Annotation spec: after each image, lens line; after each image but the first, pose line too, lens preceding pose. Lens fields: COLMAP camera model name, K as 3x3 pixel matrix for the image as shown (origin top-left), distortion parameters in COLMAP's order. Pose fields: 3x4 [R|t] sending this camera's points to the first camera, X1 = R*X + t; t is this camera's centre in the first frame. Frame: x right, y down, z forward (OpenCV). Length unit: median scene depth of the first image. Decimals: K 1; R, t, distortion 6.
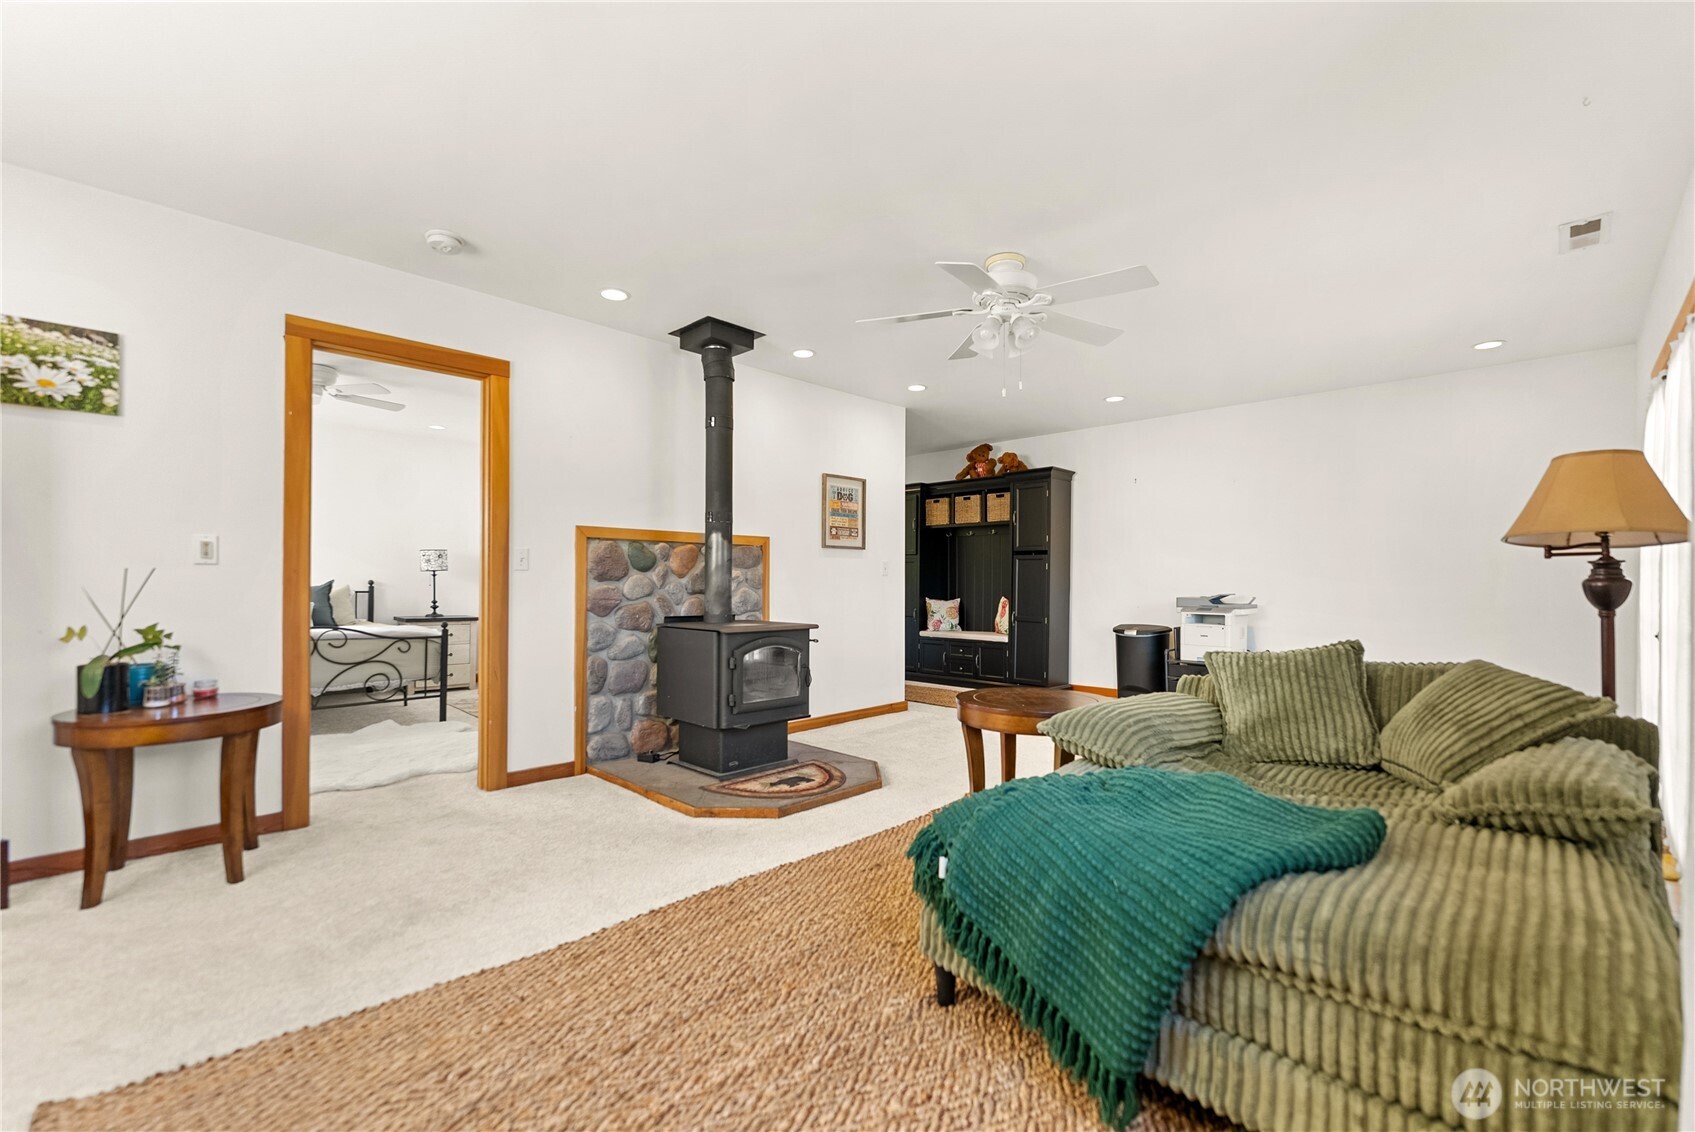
lens RADIAL K [[700.0, 0, 849.2], [0, 700.0, 568.2], [0, 0, 1]] dist [-0.000523, 0.000030]
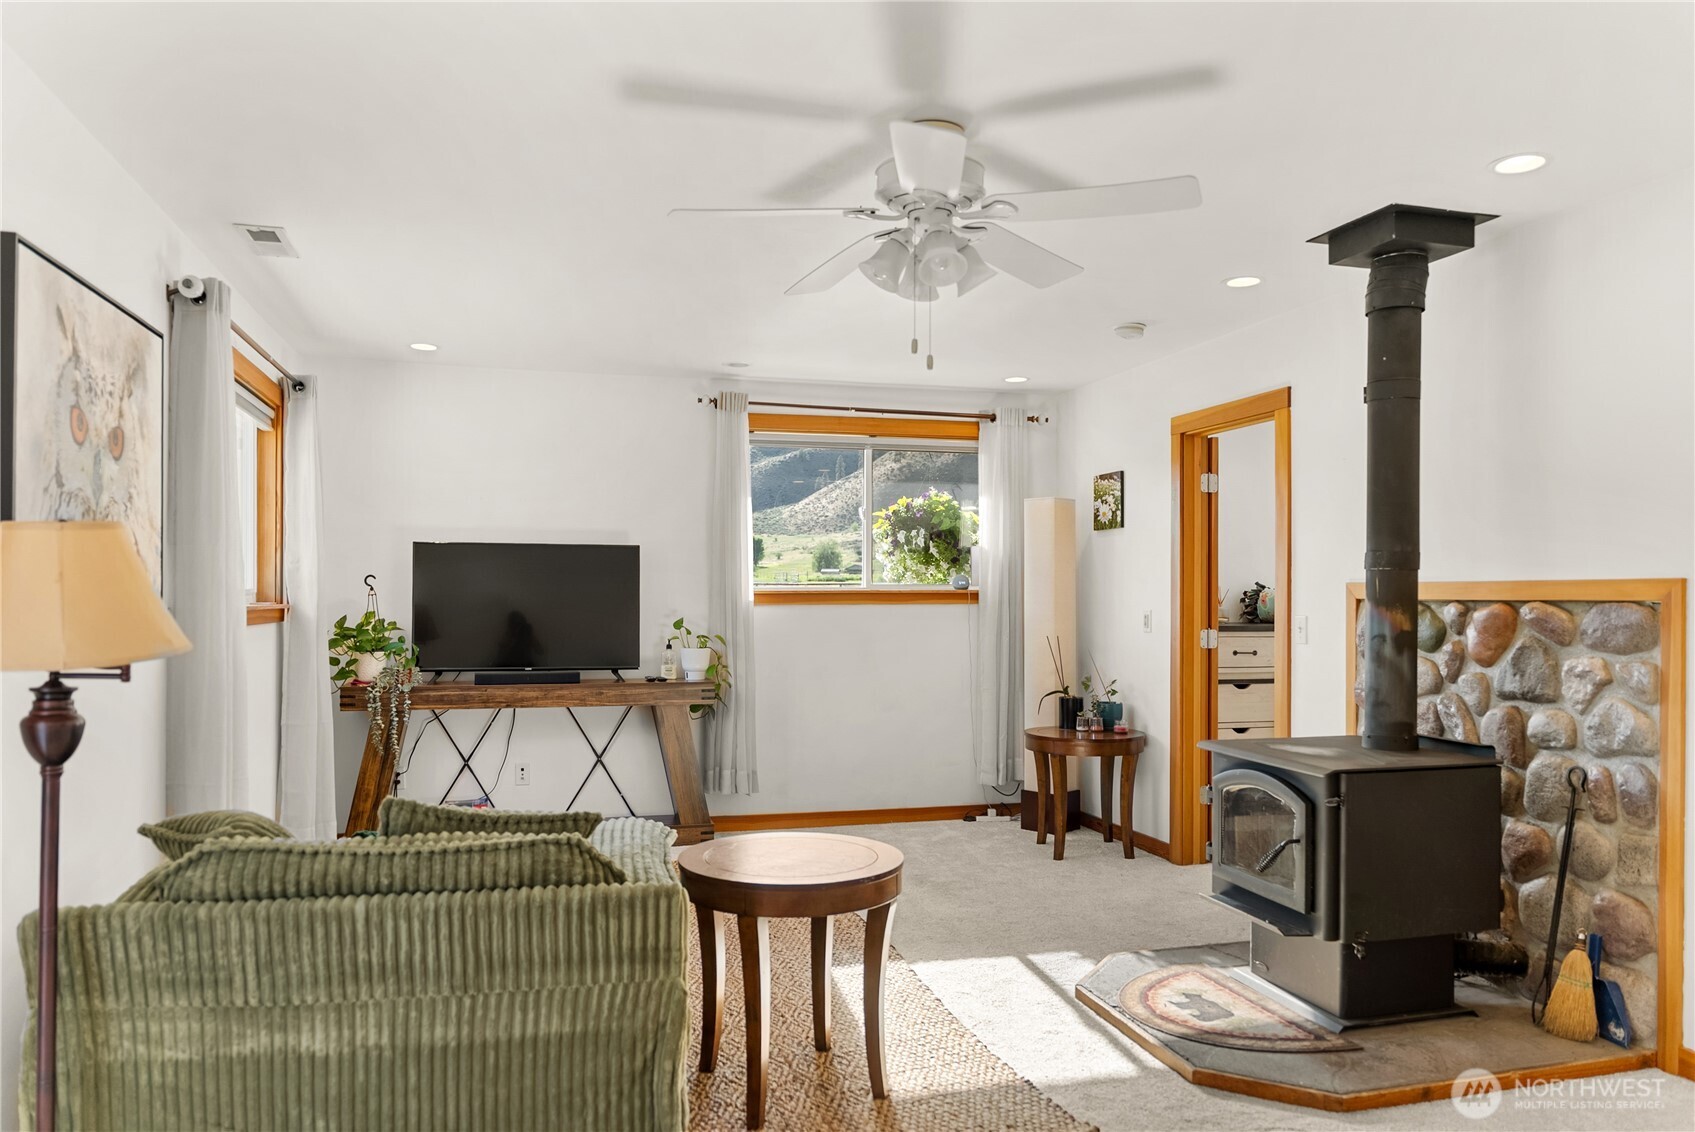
lens RADIAL K [[1162.2, 0, 849.1], [0, 1162.2, 571.2], [0, 0, 1]] dist [-0.018704, 0.005422]
pose [[-0.519668, -0.020892, -0.854113, 0.963192], [0.006534, 0.999575, -0.028426, -0.045763], [0.854343, -0.020353, -0.519311, 1.301690]]
